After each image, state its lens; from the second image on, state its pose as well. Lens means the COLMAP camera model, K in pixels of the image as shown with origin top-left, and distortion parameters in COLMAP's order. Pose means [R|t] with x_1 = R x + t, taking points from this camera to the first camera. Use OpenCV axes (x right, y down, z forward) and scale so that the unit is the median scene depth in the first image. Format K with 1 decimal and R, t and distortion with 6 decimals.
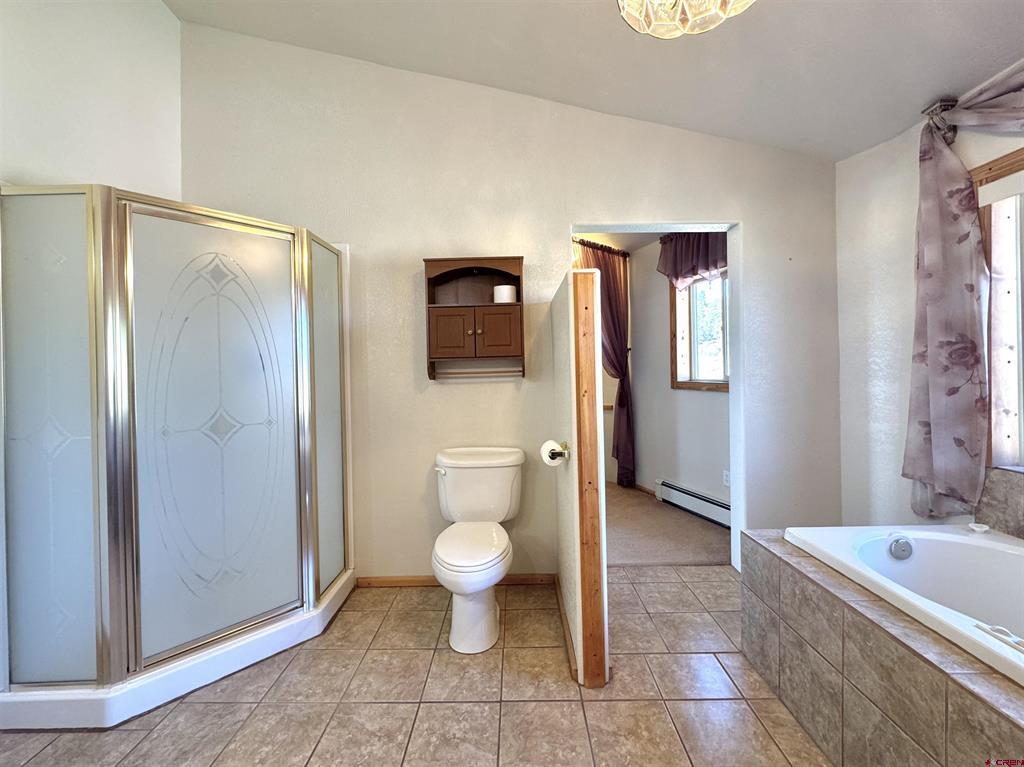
lens RADIAL K [[407.3, 0, 511.5], [0, 407.3, 376.3], [0, 0, 1]] dist [-0.002753, 0.000178]
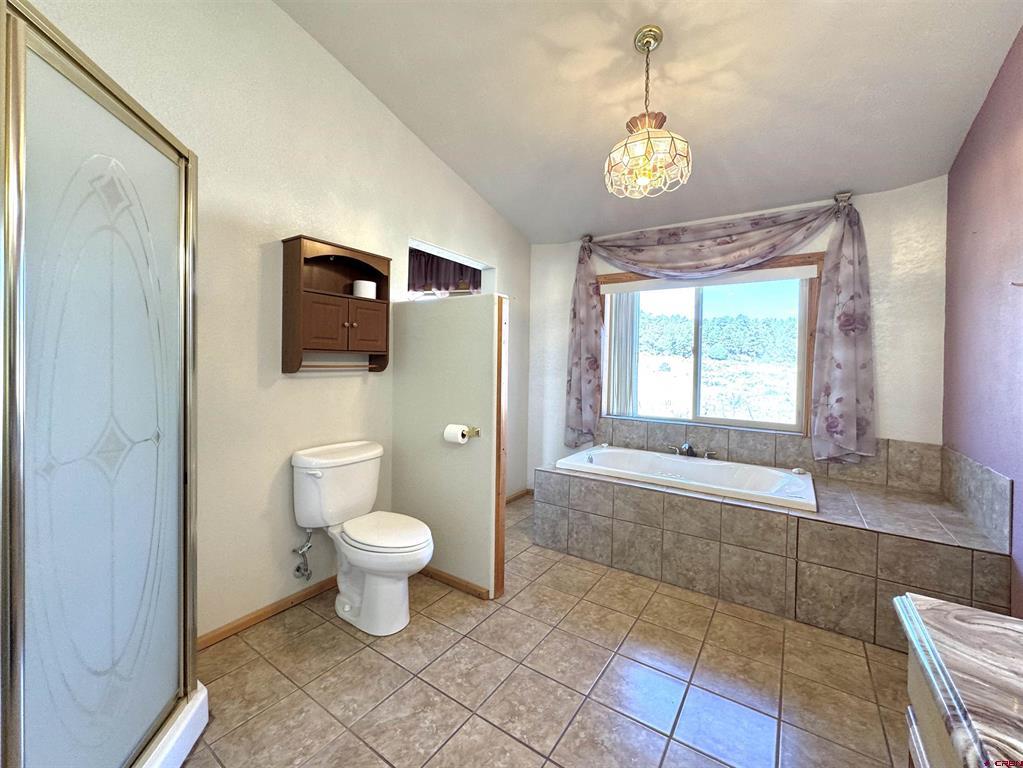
lens RADIAL K [[412.7, 0, 487.5], [0, 412.7, 375.1], [0, 0, 1]] dist [-0.000412, -0.000007]
pose [[0.591185, 0.006211, 0.806512, -0.870577], [-0.016395, 0.999856, 0.004317, 0.003065], [-0.806370, -0.015775, 0.591202, 0.190612]]
